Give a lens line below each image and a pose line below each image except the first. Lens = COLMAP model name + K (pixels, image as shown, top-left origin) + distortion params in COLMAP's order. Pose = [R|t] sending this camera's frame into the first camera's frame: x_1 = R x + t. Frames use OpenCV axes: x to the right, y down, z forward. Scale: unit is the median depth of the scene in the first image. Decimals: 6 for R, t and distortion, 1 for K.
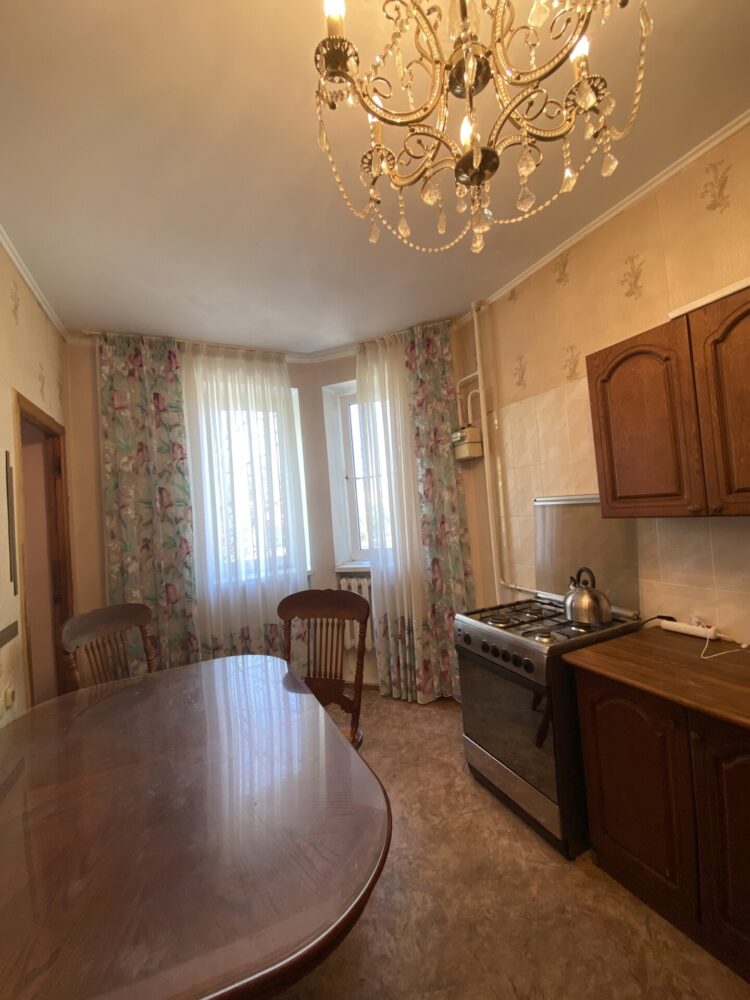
lens RADIAL K [[405.0, 0, 375.0], [0, 405.0, 500.0], [0, 0, 1]] dist [0.000341, -0.000236]
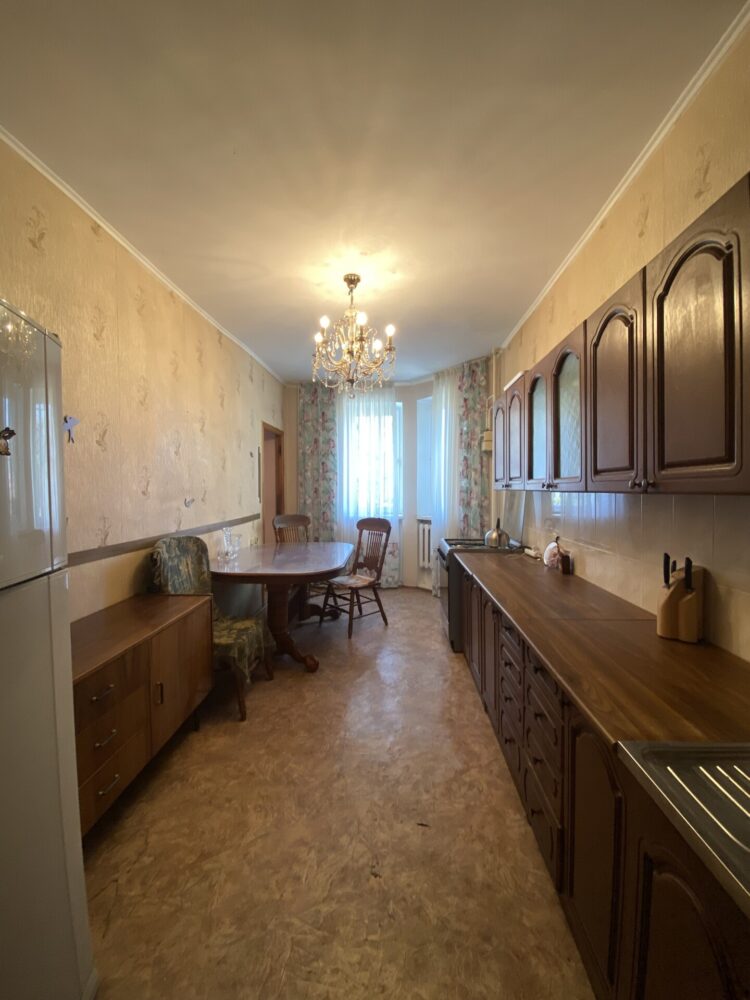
lens RADIAL K [[406.7, 0, 375.0], [0, 406.7, 500.0], [0, 0, 1]] dist [0.028665, 0.000017]
pose [[0.872918, 0.087376, -0.479979, 0.615891], [-0.048138, 0.994456, 0.093485, -0.043212], [0.485487, -0.058500, 0.872285, -0.563865]]
